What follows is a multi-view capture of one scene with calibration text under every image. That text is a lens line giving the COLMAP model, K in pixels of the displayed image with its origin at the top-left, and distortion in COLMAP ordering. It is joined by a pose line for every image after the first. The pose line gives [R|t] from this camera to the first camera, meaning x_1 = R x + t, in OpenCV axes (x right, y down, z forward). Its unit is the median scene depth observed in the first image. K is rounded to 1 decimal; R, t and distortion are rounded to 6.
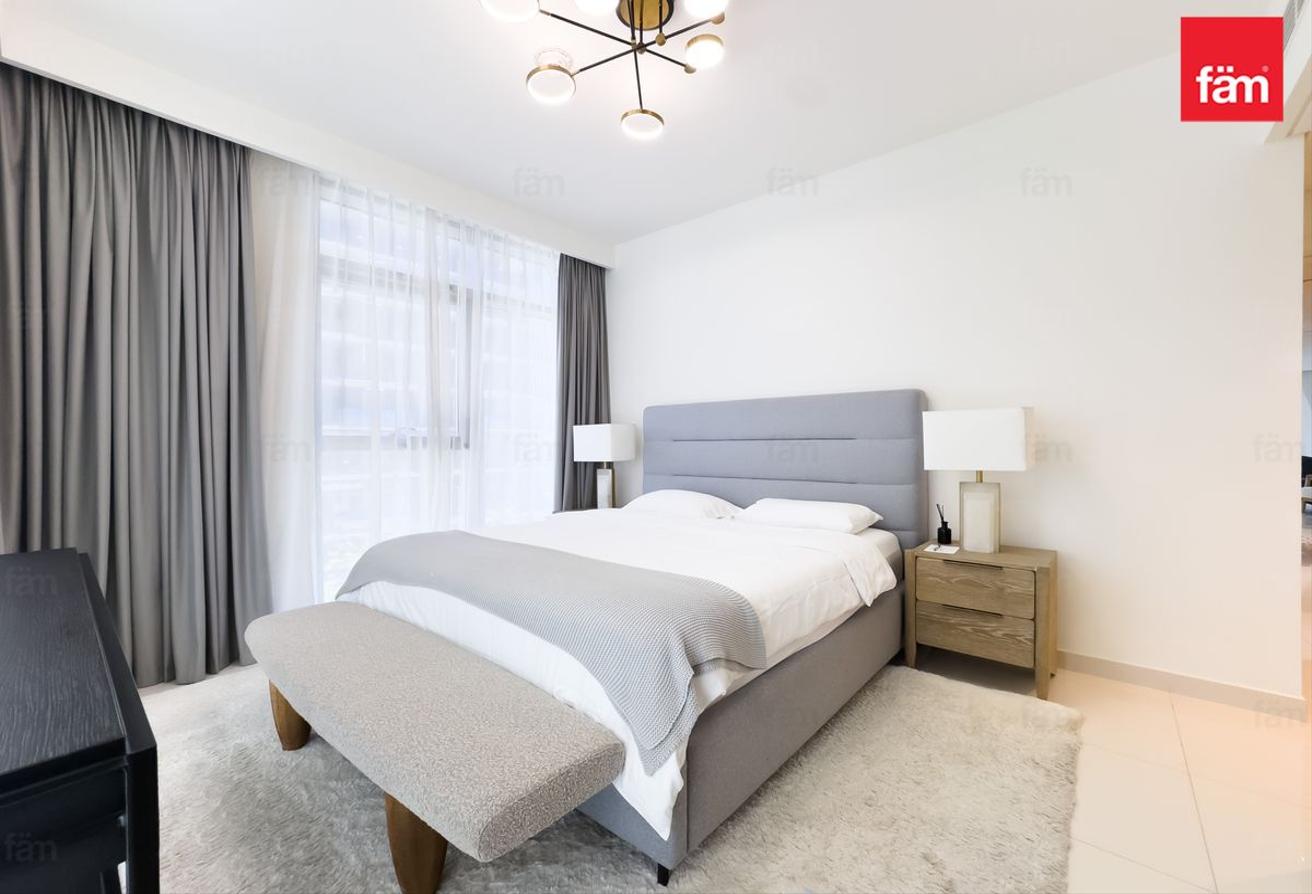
lens RADIAL K [[546.8, 0, 650.1], [0, 546.8, 449.6], [0, 0, 1]] dist [-0.001066, 0.000076]
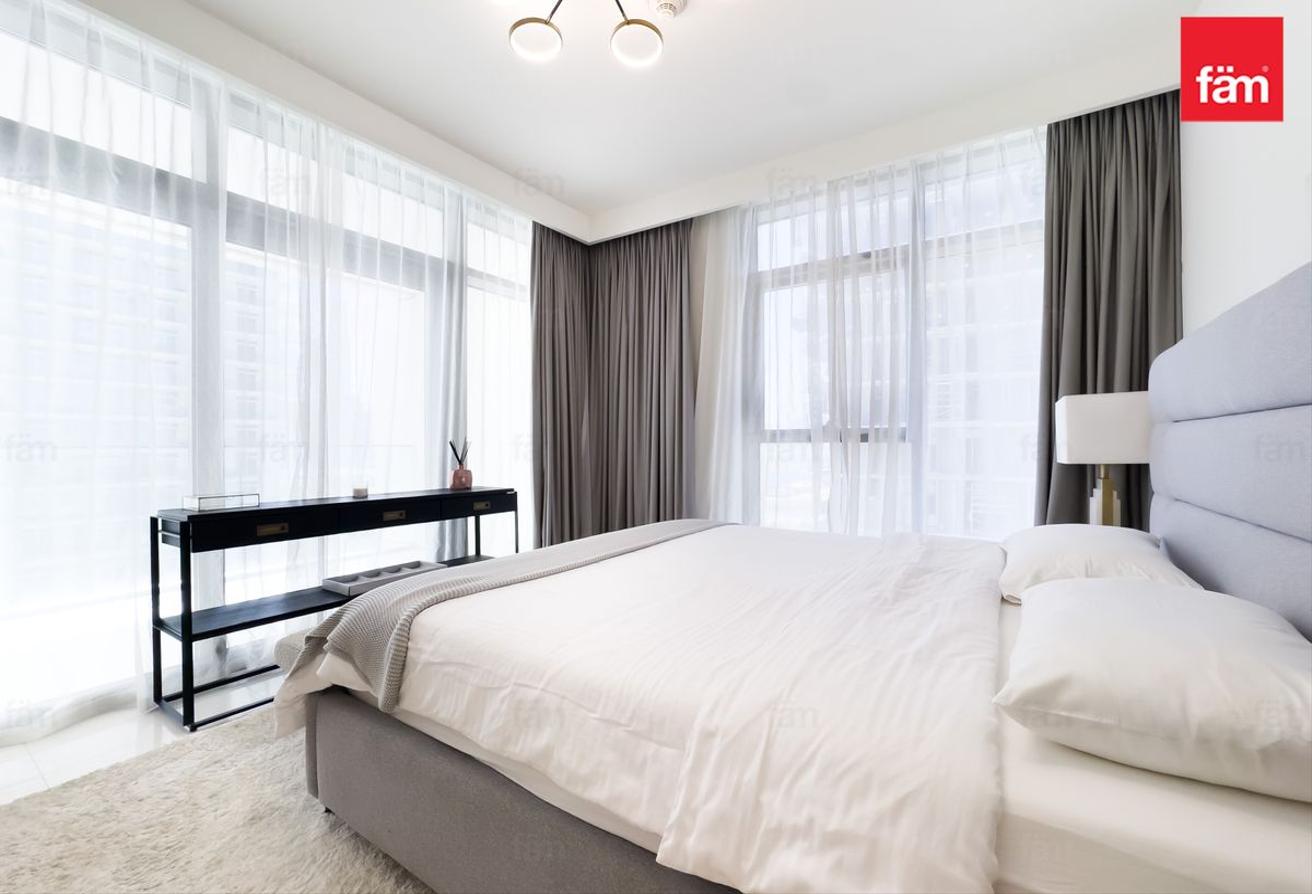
lens RADIAL K [[546.8, 0, 650.1], [0, 546.8, 449.6], [0, 0, 1]] dist [-0.001066, 0.000076]
pose [[0.175195, -0.002584, -0.984530, 0.456830], [0.010337, 0.999946, -0.000785, 0.010363], [0.984480, -0.010039, 0.175212, 0.538274]]
